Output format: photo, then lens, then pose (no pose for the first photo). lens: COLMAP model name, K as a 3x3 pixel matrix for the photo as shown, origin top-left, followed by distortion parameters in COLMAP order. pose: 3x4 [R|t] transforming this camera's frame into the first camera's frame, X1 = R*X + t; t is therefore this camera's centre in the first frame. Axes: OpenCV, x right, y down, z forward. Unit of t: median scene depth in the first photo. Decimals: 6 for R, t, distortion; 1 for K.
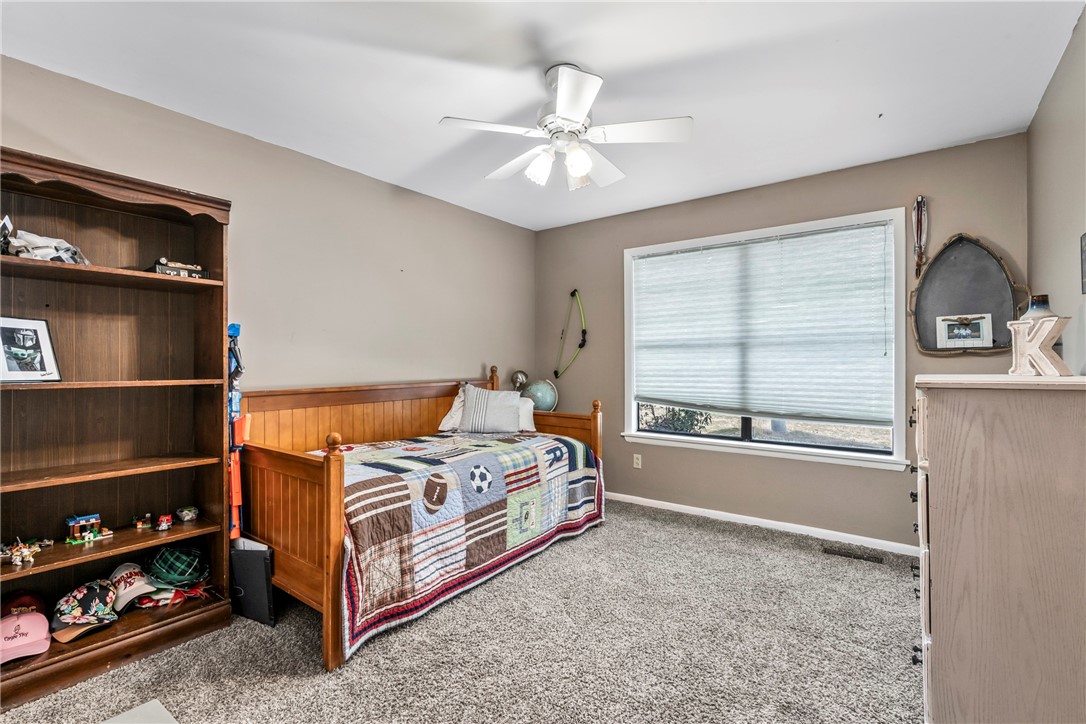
lens RADIAL K [[495.4, 0, 533.9], [0, 495.4, 358.4], [0, 0, 1]] dist [-0.001303, 0.000390]
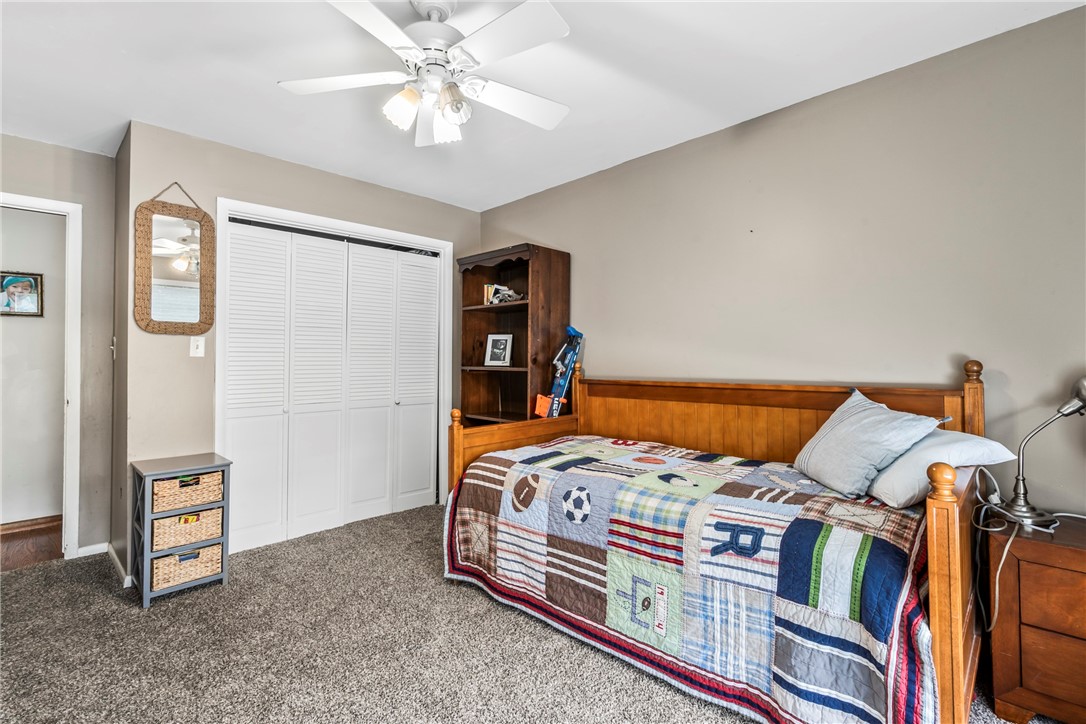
lens RADIAL K [[495.4, 0, 533.9], [0, 495.4, 358.4], [0, 0, 1]] dist [-0.001303, 0.000390]
pose [[-0.125893, 0.000902, -0.992043, 0.669587], [0.013104, 0.999914, -0.000754, 0.013838], [0.991957, -0.013094, -0.125894, 1.031270]]
